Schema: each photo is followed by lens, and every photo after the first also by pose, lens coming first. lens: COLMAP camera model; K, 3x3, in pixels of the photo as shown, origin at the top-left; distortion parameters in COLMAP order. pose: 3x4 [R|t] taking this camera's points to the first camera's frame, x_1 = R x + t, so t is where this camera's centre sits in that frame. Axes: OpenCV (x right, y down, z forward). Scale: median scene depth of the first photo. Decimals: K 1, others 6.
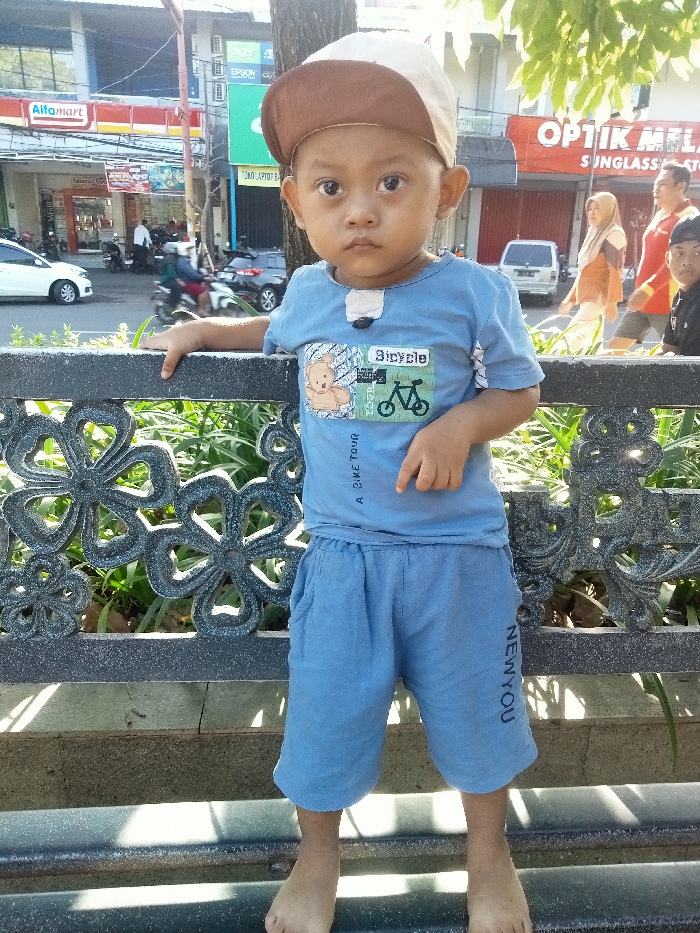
lens RADIAL K [[696.4, 0, 349.2], [0, 696.4, 483.9], [0, 0, 1]] dist [0.007292, -0.001912]
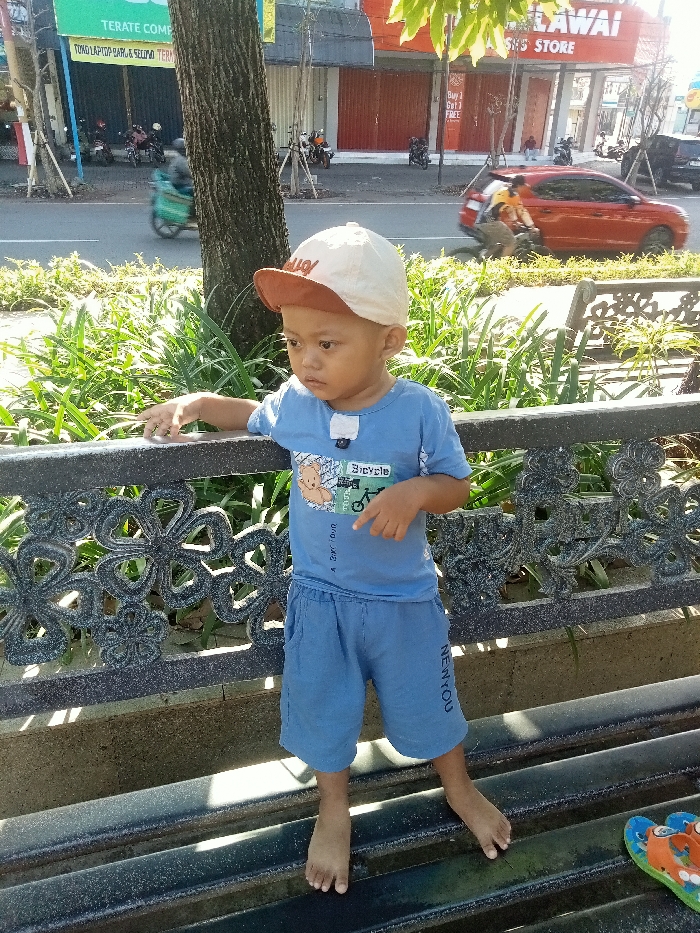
lens RADIAL K [[696.4, 0, 349.2], [0, 696.4, 483.9], [0, 0, 1]] dist [0.007292, -0.001912]
pose [[0.980639, -0.086758, 0.175555, -0.170252], [0.058469, 0.985329, 0.160339, -0.196822], [-0.186890, -0.146970, 0.971325, -0.182991]]
